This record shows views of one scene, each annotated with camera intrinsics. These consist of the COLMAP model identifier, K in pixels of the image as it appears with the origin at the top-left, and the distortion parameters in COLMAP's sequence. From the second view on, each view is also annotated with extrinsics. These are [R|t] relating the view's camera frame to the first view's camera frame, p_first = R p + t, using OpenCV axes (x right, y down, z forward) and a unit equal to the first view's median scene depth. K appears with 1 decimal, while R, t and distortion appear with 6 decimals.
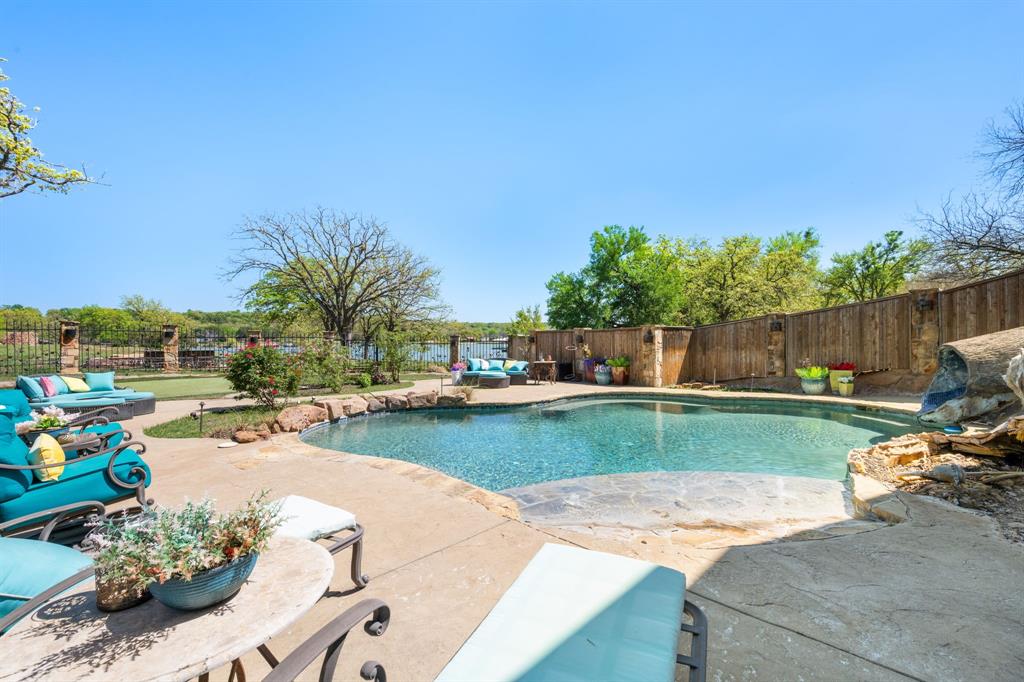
lens RADIAL K [[424.6, 0, 511.7], [0, 424.6, 341.9], [0, 0, 1]] dist [-0.009291, -0.000116]
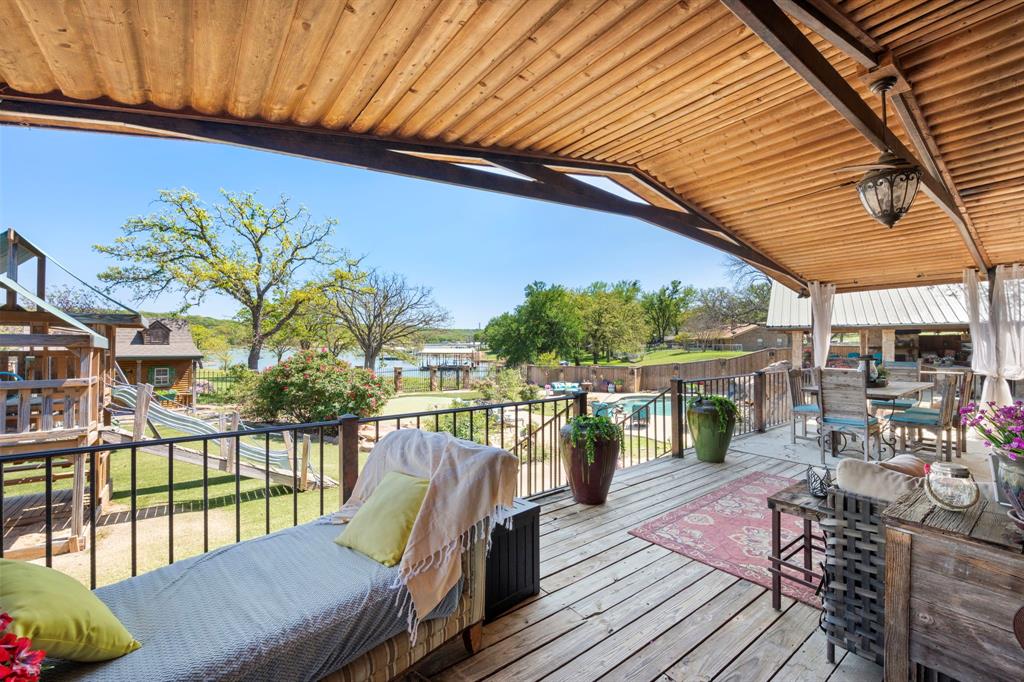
lens RADIAL K [[424.6, 0, 515.0], [0, 424.6, 342.1], [0, 0, 1]] dist [-0.009291, -0.000116]
pose [[0.917627, 0.004219, 0.397420, -1.185343], [-0.003378, 0.999990, -0.002816, -0.165056], [-0.397428, 0.001241, 0.917632, -0.894665]]
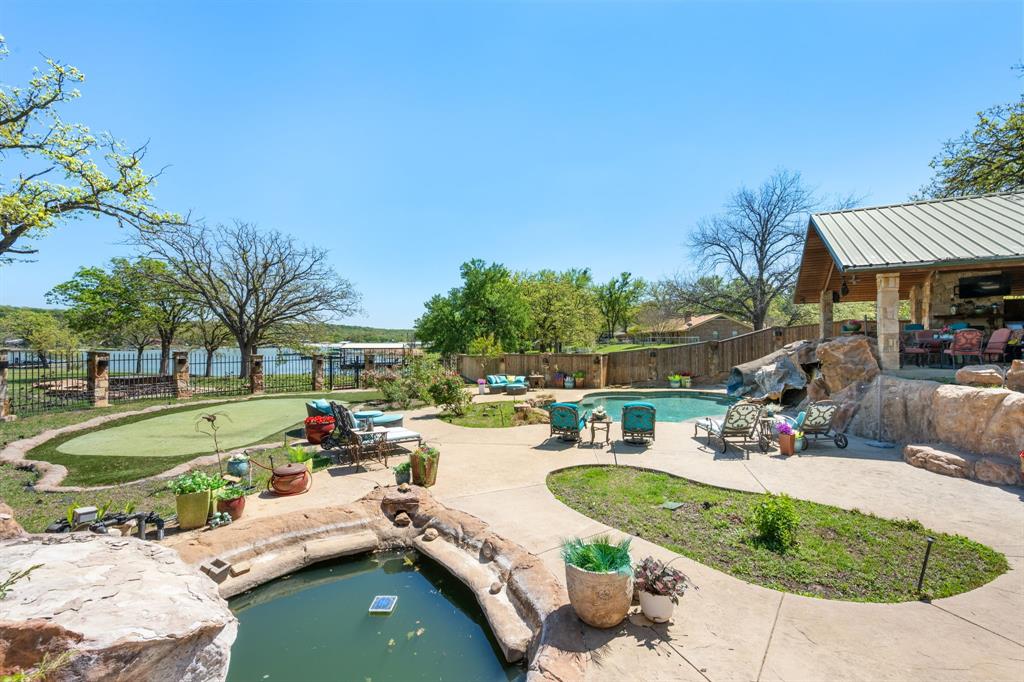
lens RADIAL K [[424.6, 0, 513.6], [0, 424.6, 344.1], [0, 0, 1]] dist [-0.009291, -0.000116]
pose [[0.861945, 0.000246, 0.507001, -0.832781], [-0.000091, 1.000000, -0.000331, -0.075000], [-0.507001, 0.000239, 0.861945, -0.326654]]
